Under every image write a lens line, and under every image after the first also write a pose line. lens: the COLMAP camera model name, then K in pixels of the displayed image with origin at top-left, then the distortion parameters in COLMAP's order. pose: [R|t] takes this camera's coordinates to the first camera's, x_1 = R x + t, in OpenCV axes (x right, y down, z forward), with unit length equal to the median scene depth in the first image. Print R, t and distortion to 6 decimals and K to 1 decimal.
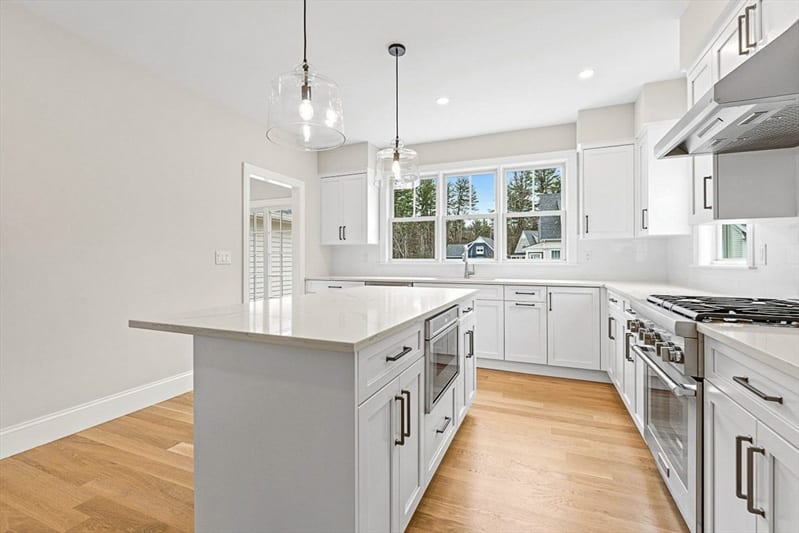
lens RADIAL K [[360.7, 0, 398.1], [0, 360.7, 262.3], [0, 0, 1]] dist [-0.001475, -0.000722]
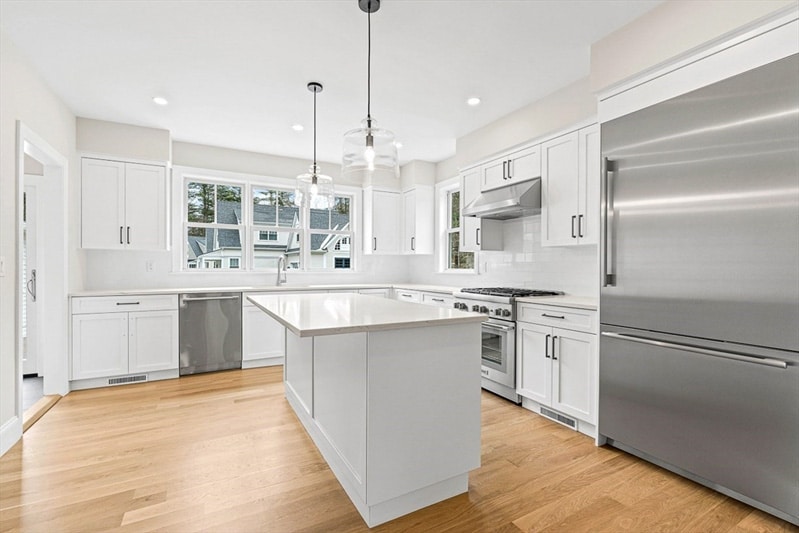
lens RADIAL K [[360.7, 0, 401.5], [0, 360.7, 267.6], [0, 0, 1]] dist [-0.001475, -0.000722]
pose [[0.617211, 0.002872, 0.786793, -0.513863], [0.002290, 0.999983, -0.005447, -0.004959], [-0.786794, 0.005164, 0.617194, 0.047644]]
